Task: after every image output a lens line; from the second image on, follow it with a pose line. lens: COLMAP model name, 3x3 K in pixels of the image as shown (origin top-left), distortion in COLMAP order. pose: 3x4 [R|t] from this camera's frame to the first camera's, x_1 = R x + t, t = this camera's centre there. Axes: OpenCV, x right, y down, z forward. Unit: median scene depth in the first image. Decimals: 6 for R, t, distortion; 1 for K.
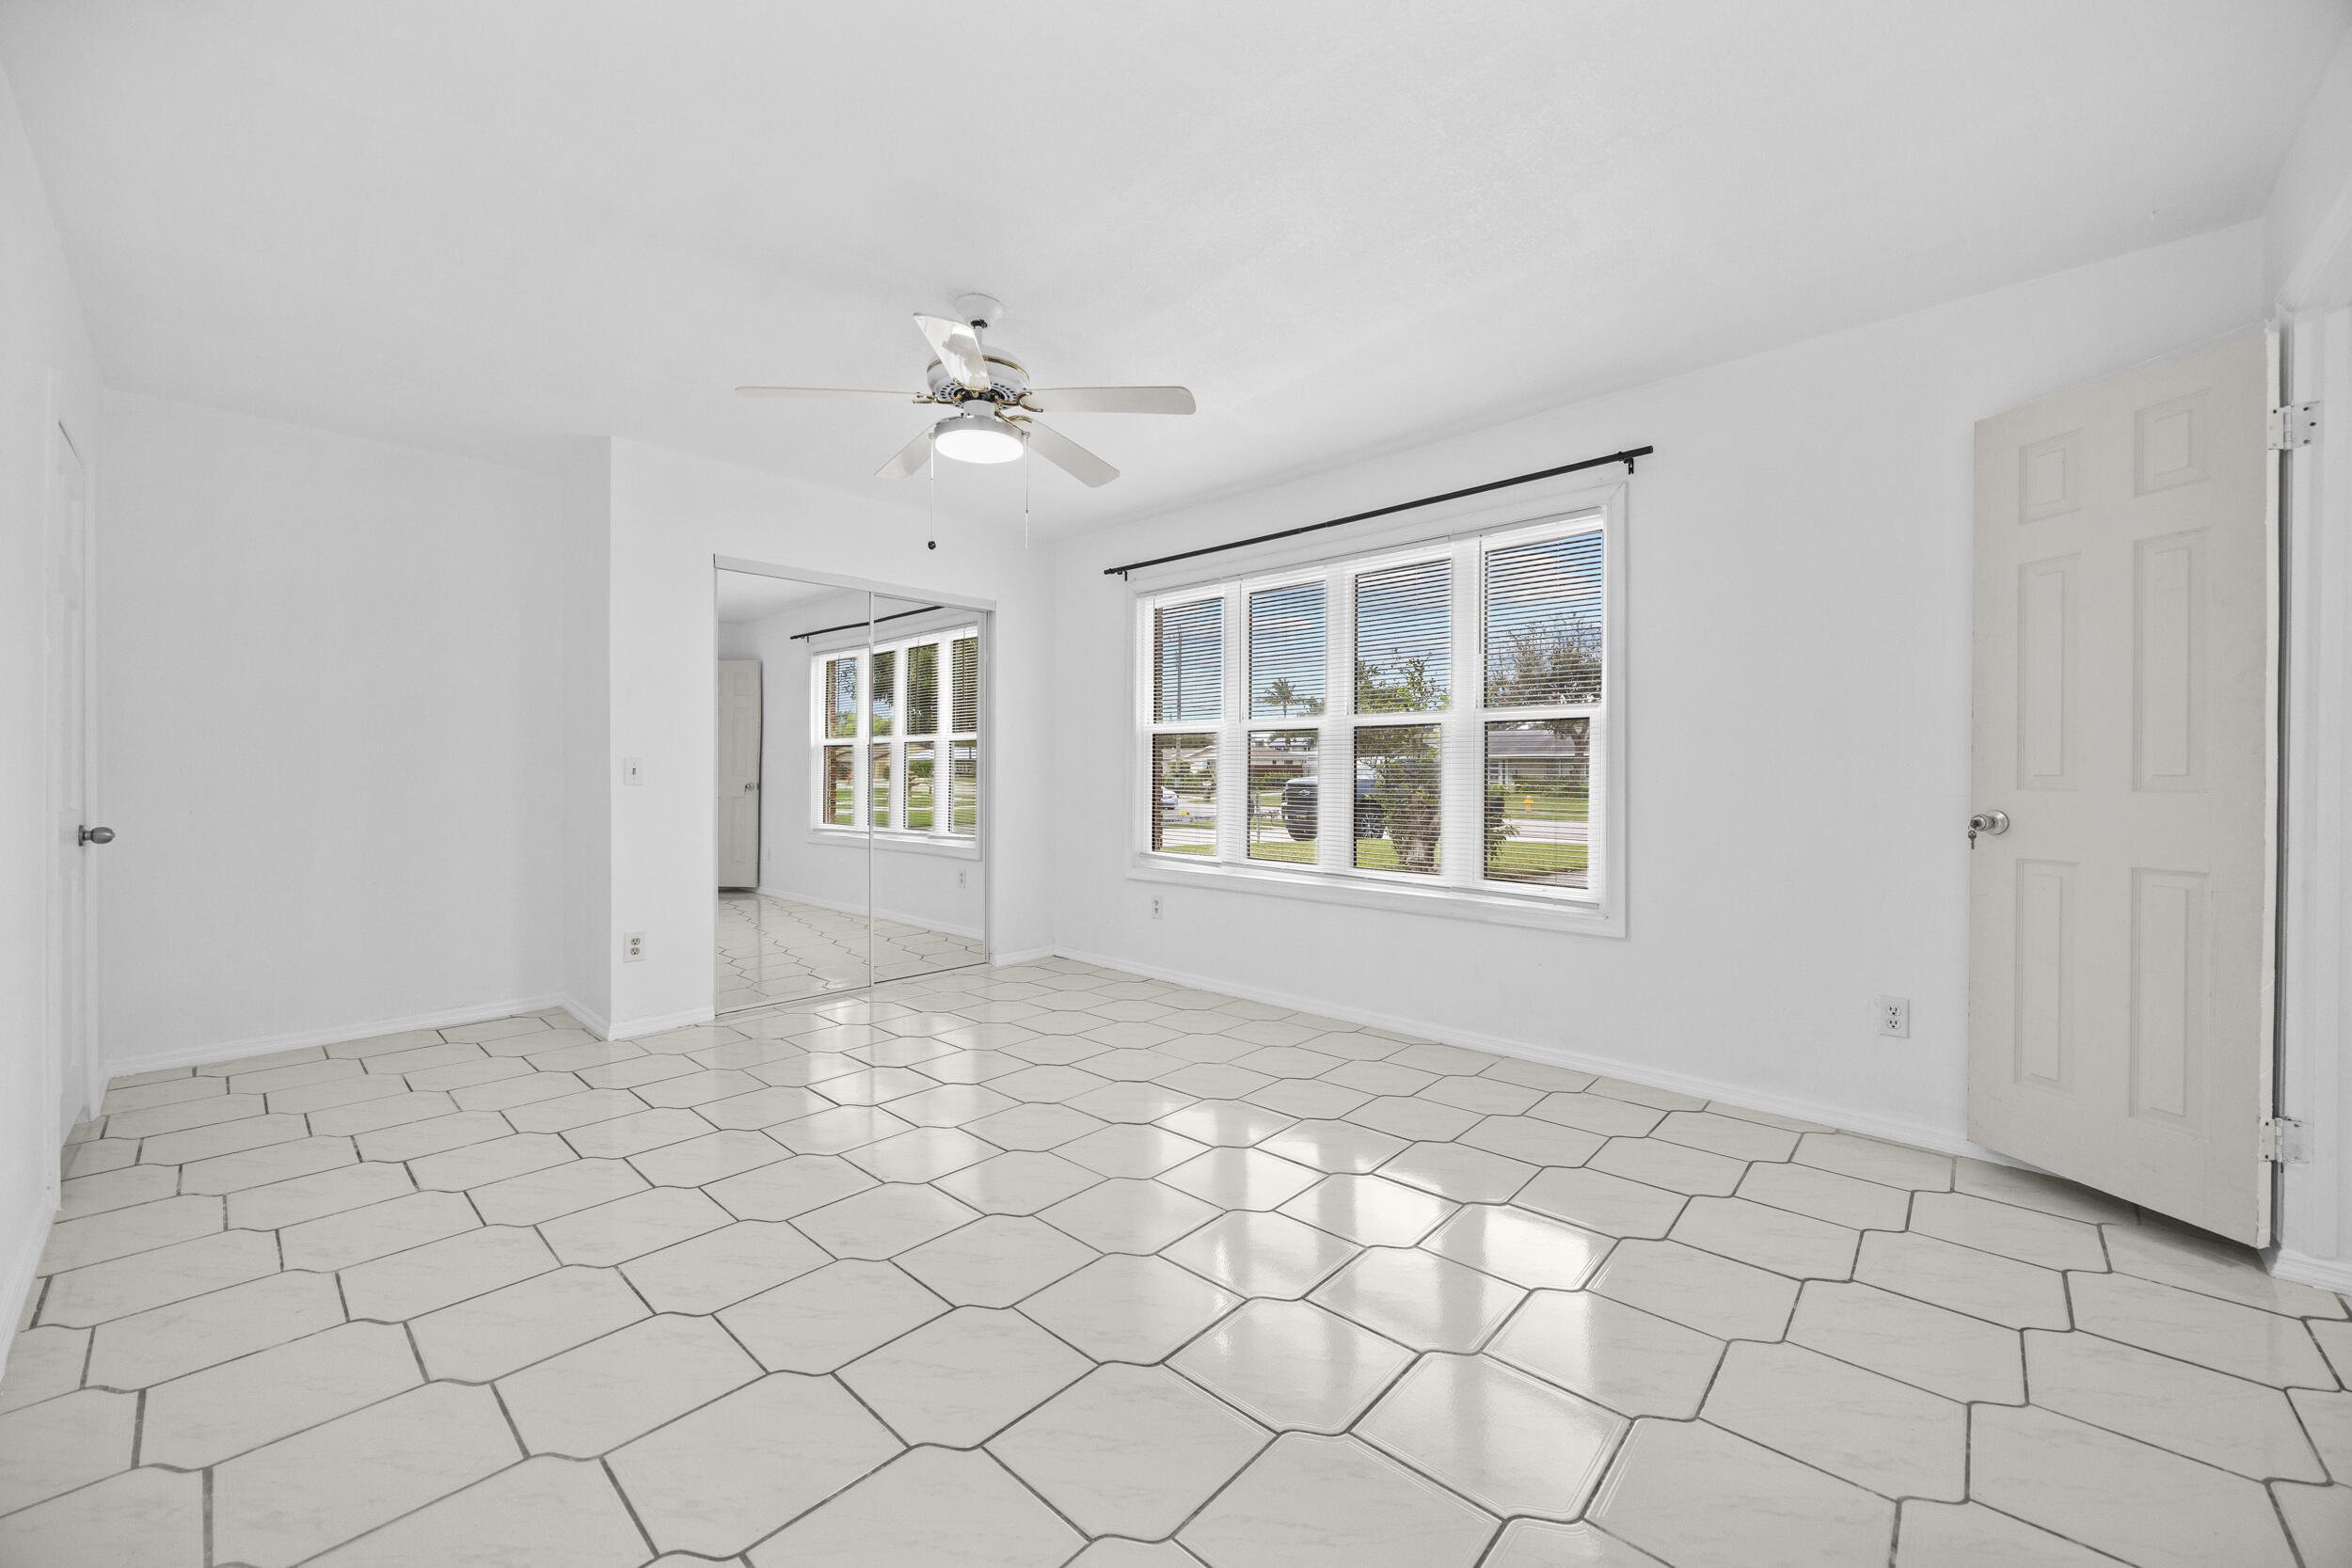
lens RADIAL K [[894.7, 0, 1176.9], [0, 894.7, 778.7], [0, 0, 1]] dist [-0.001171, 0.000214]
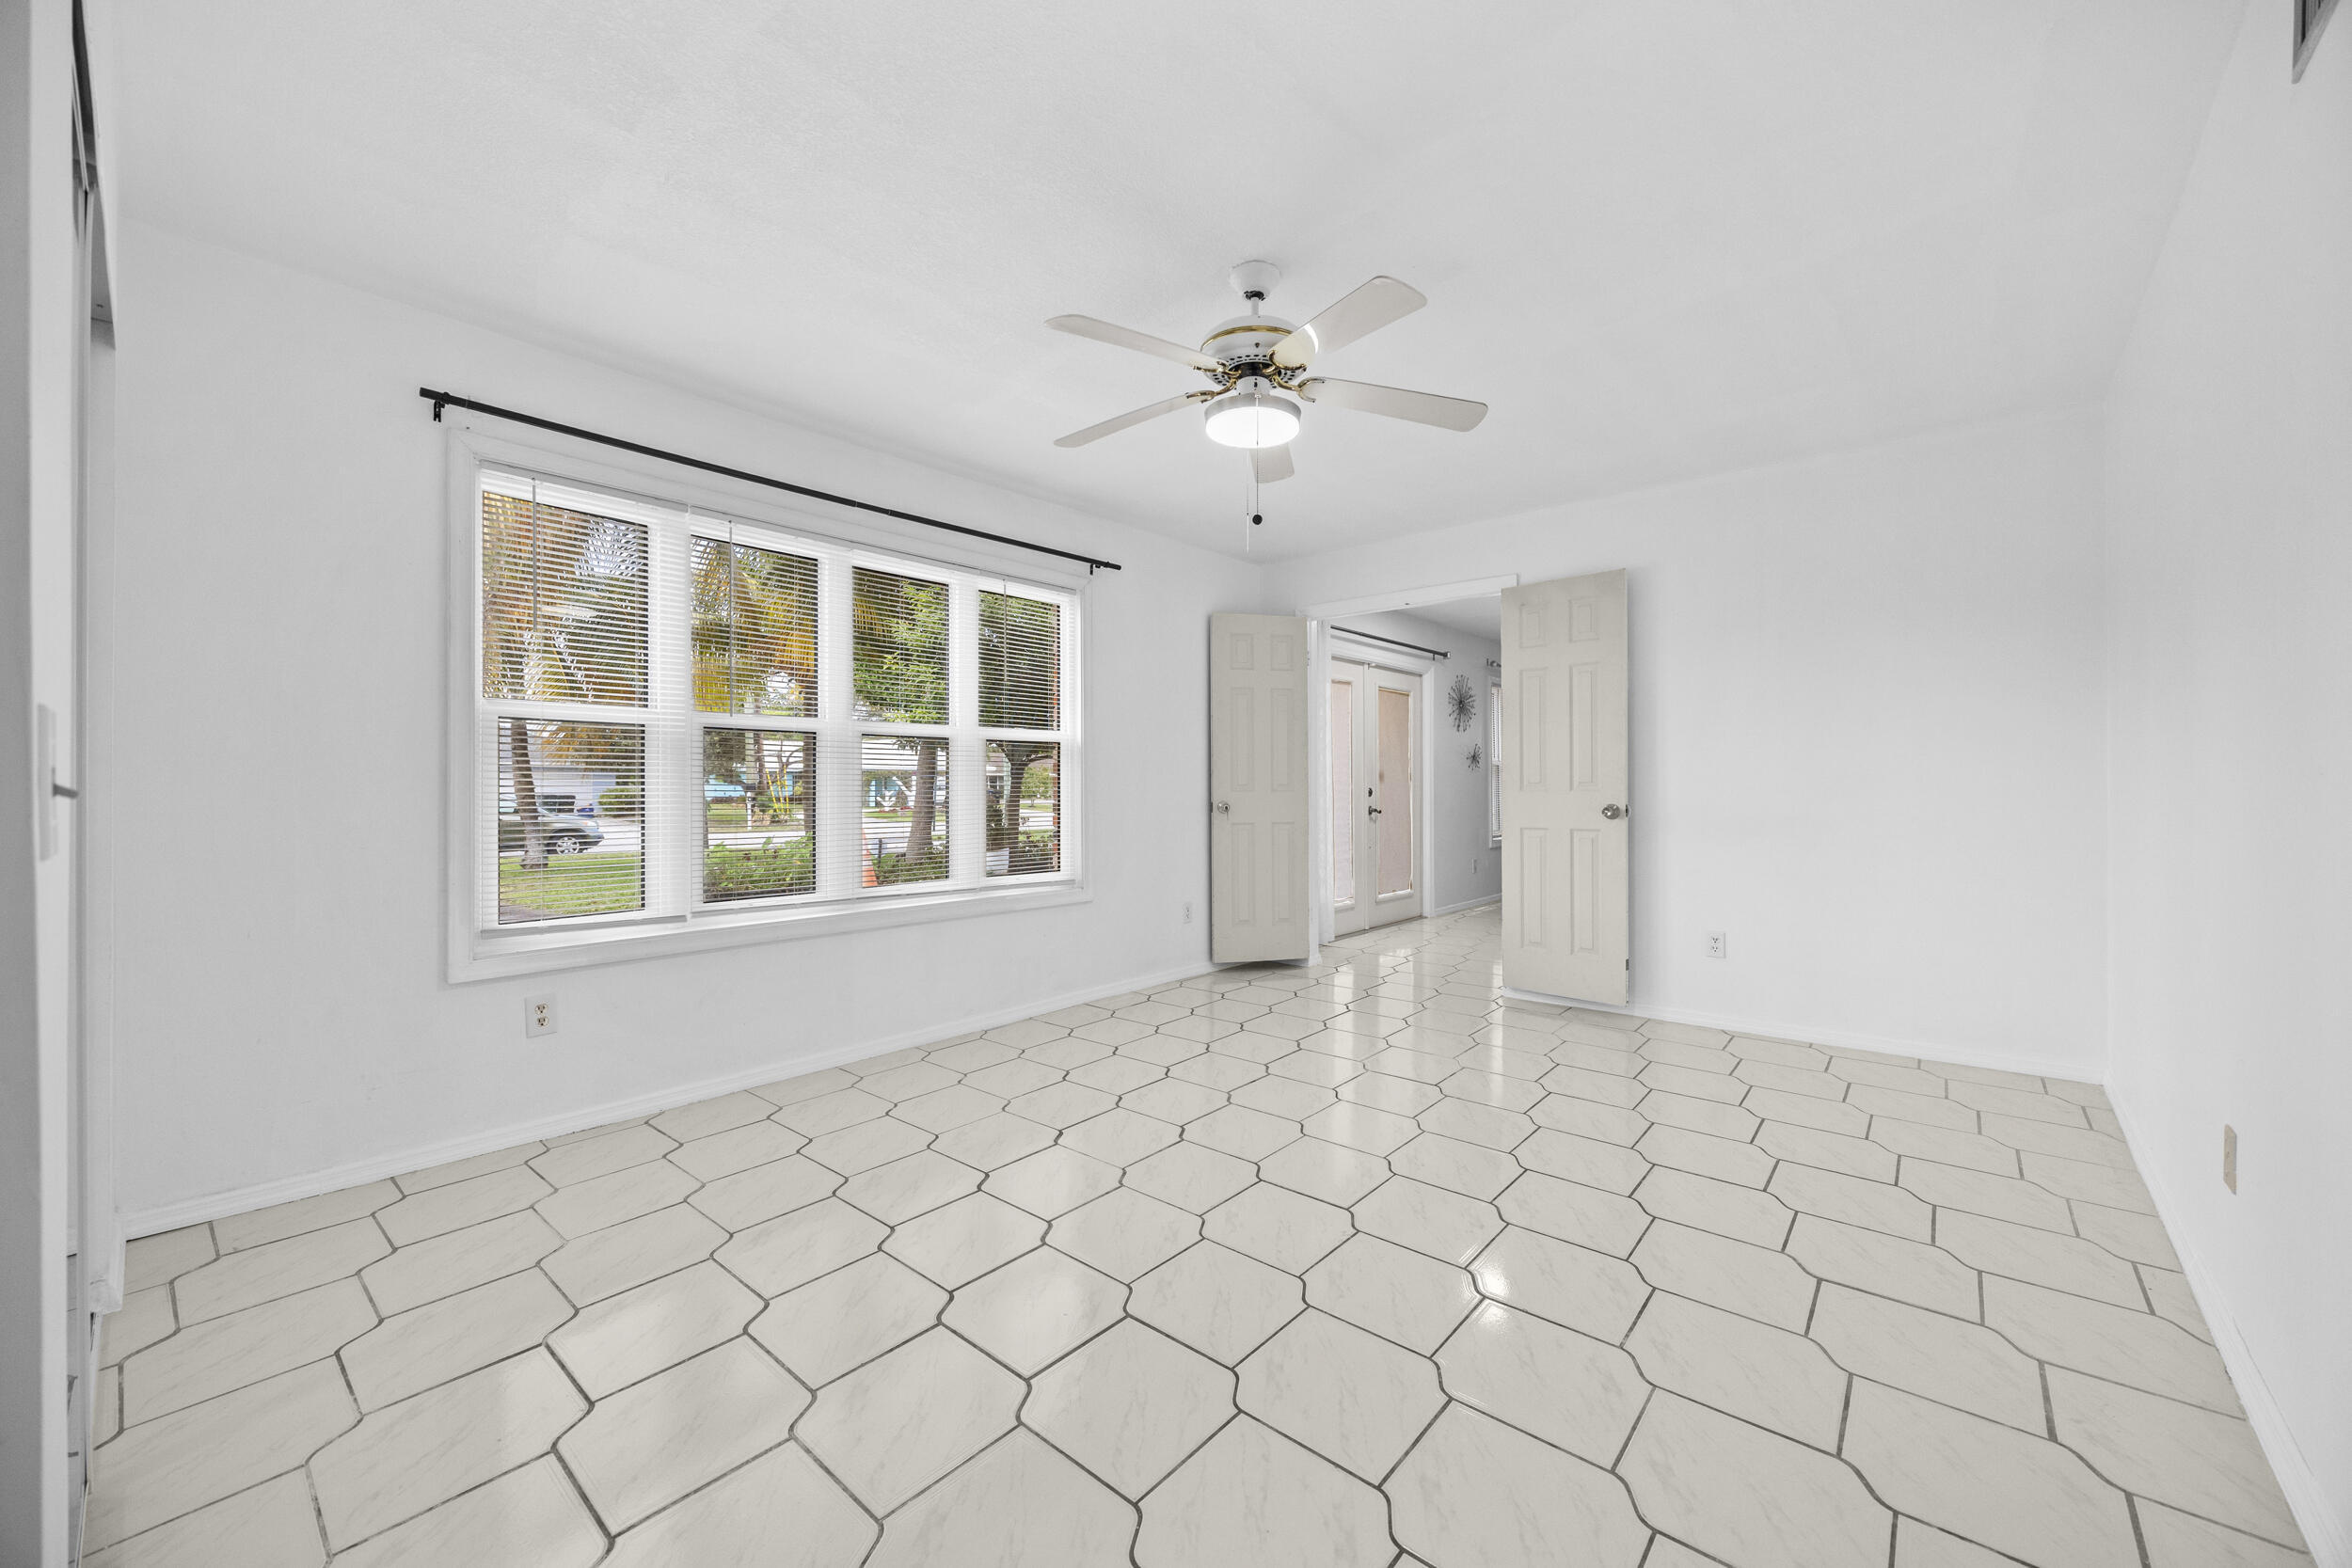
lens RADIAL K [[894.7, 0, 1177.3], [0, 894.7, 783.8], [0, 0, 1]] dist [-0.001171, 0.000214]
pose [[-0.029680, -0.002056, 0.999557, -0.830979], [0.006330, 0.999977, 0.002245, -0.008465], [-0.999539, 0.006394, -0.029667, 0.811266]]
